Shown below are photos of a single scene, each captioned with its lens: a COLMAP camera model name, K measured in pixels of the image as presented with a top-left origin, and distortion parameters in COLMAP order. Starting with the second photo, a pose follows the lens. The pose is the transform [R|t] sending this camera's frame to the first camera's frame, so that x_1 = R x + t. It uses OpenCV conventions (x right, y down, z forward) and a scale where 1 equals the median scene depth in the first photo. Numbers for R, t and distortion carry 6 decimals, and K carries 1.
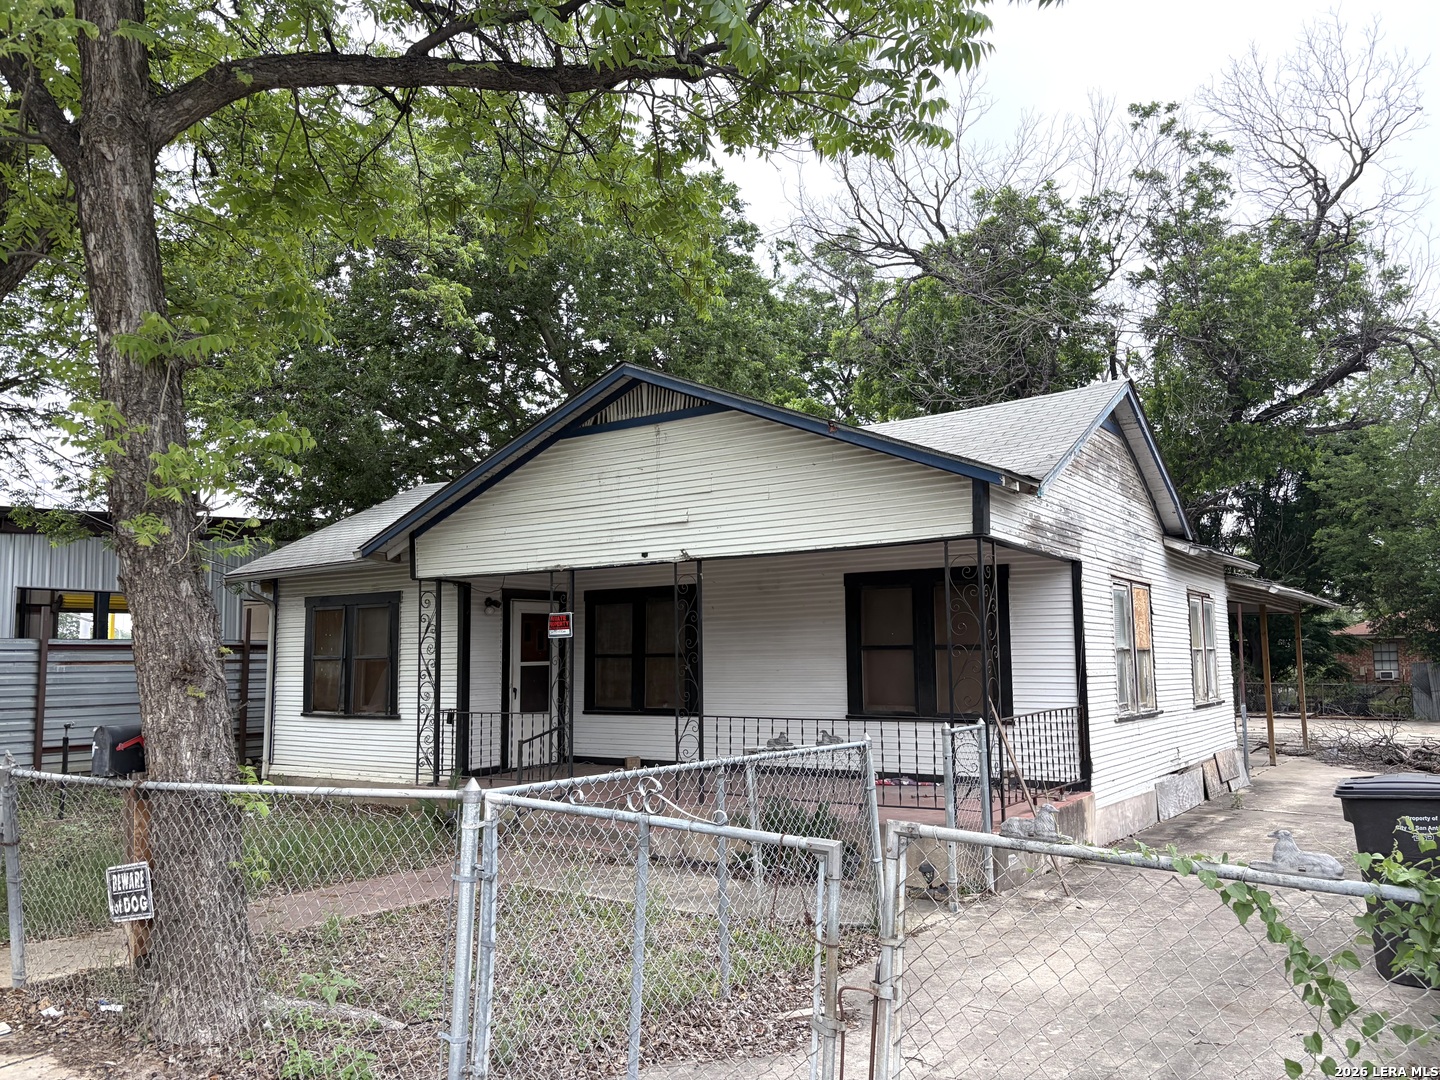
lens RADIAL K [[1096.8, 0, 725.6], [0, 1096.8, 529.6], [0, 0, 1]] dist [0.020188, -0.031114]
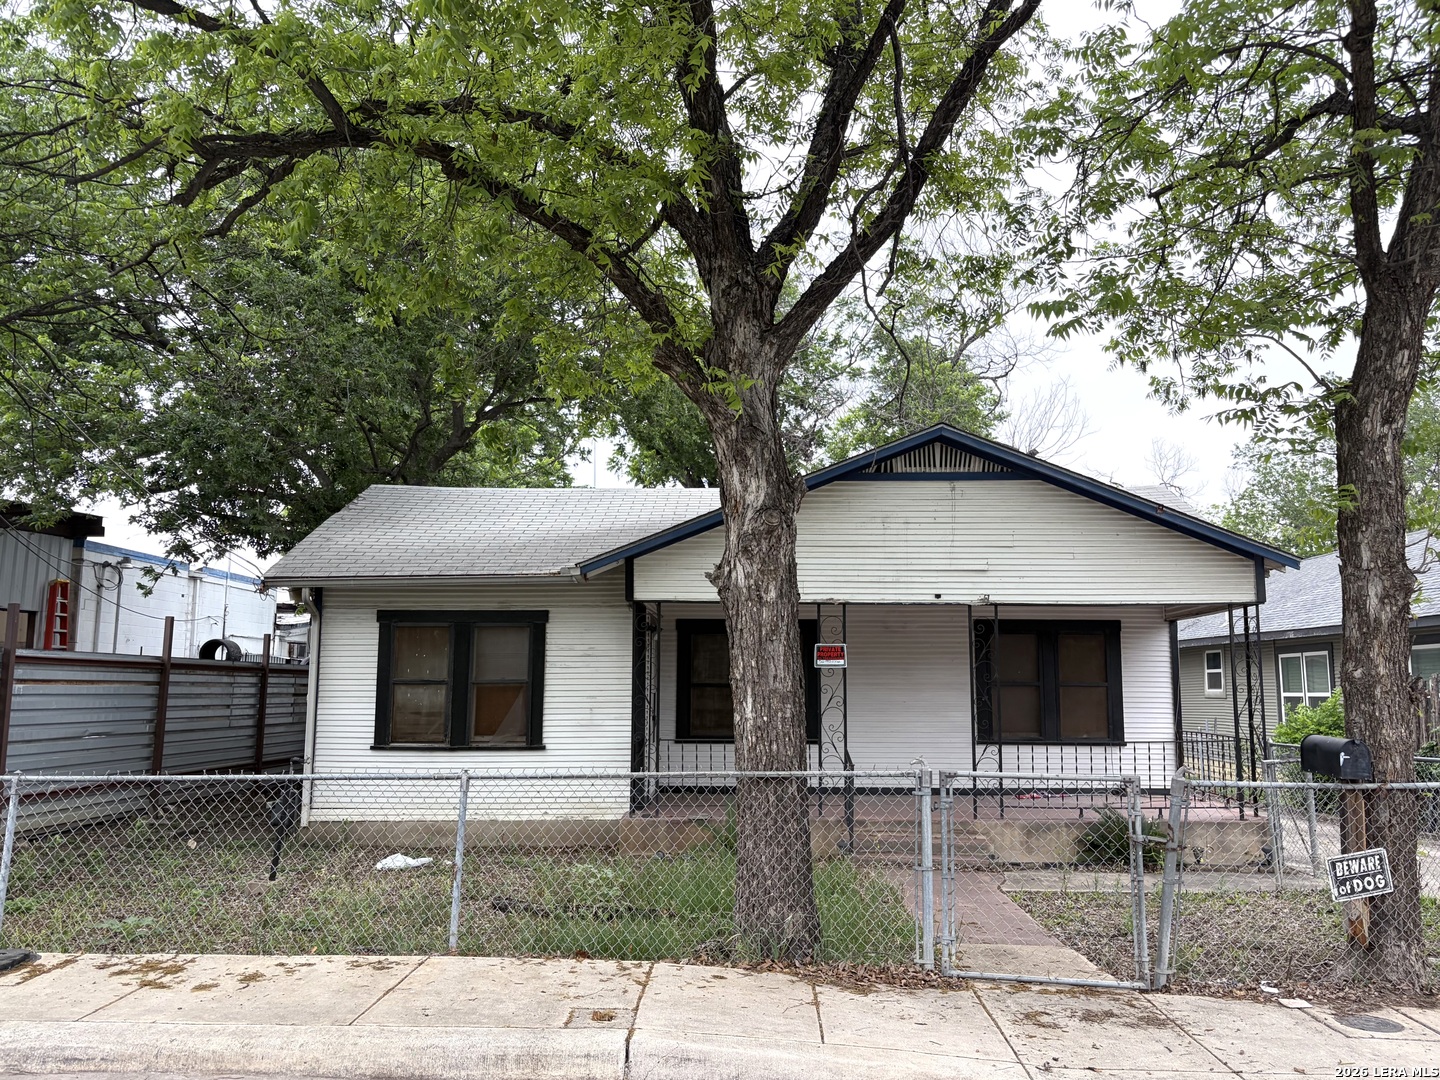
lens RADIAL K [[1096.8, 0, 726.9], [0, 1096.8, 544.9], [0, 0, 1]] dist [0.020188, -0.031114]
pose [[0.829892, 0.089715, 0.550664, -0.823930], [-0.078402, 0.995946, -0.044103, 0.035190], [-0.552388, -0.006572, 0.833561, 0.173457]]
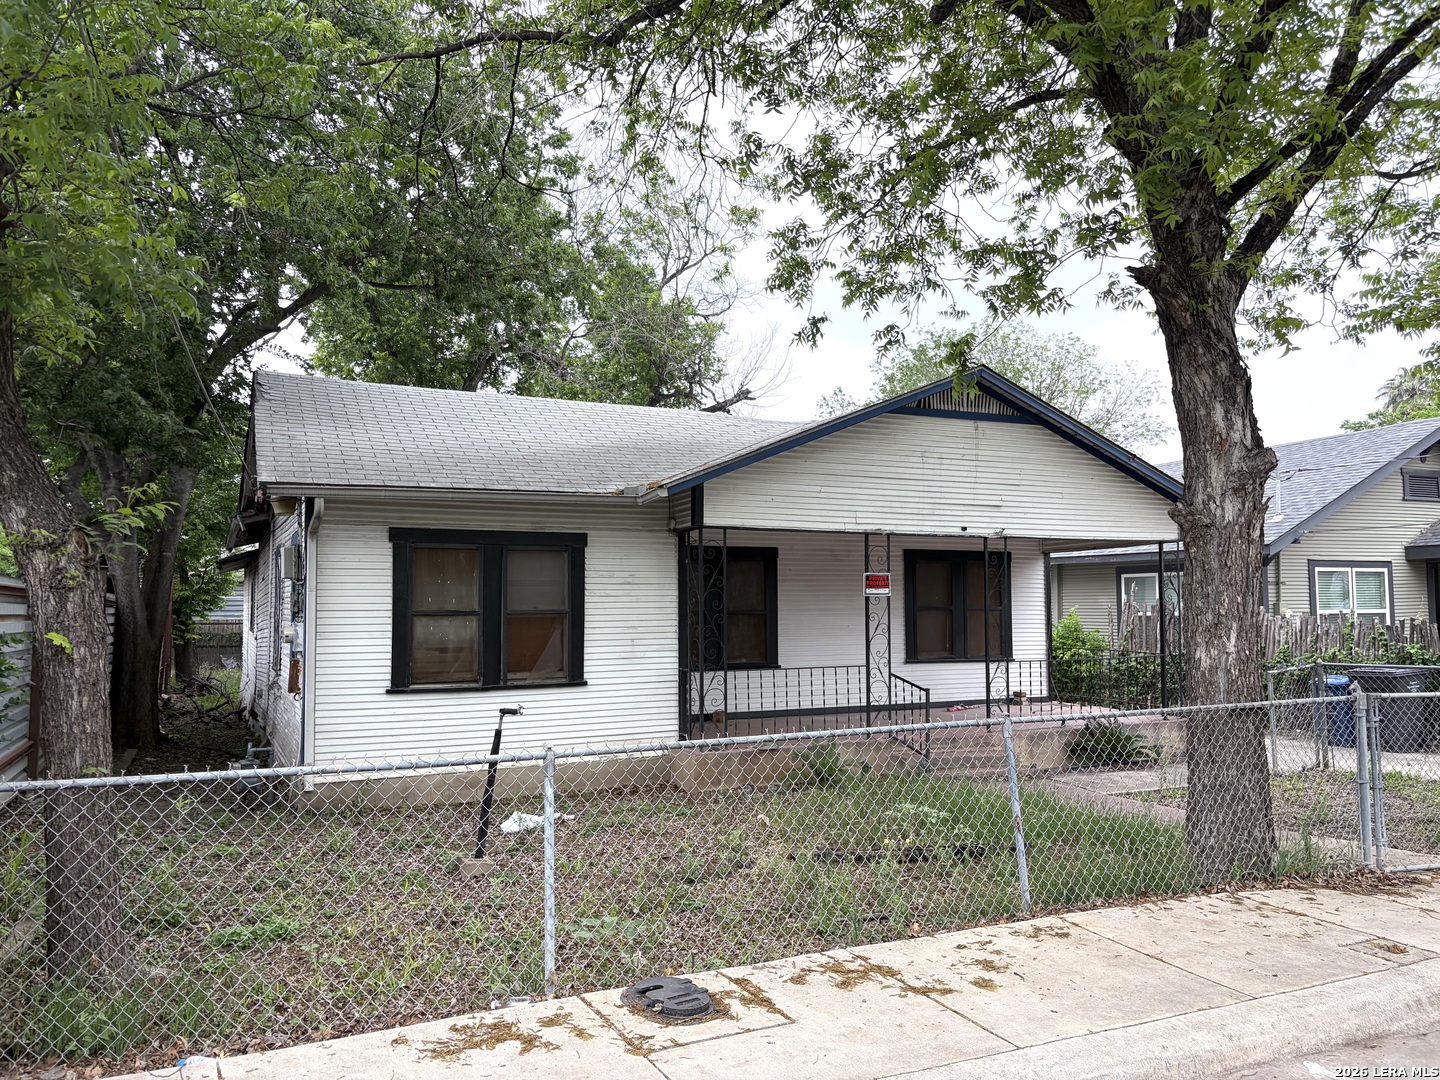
lens RADIAL K [[1096.8, 0, 717.7], [0, 1096.8, 540.5], [0, 0, 1]] dist [0.020188, -0.031114]
pose [[0.494942, 0.062696, 0.866661, -1.165866], [-0.103447, 0.994552, -0.012870, 0.074057], [-0.862746, -0.083284, 0.498731, 0.598157]]
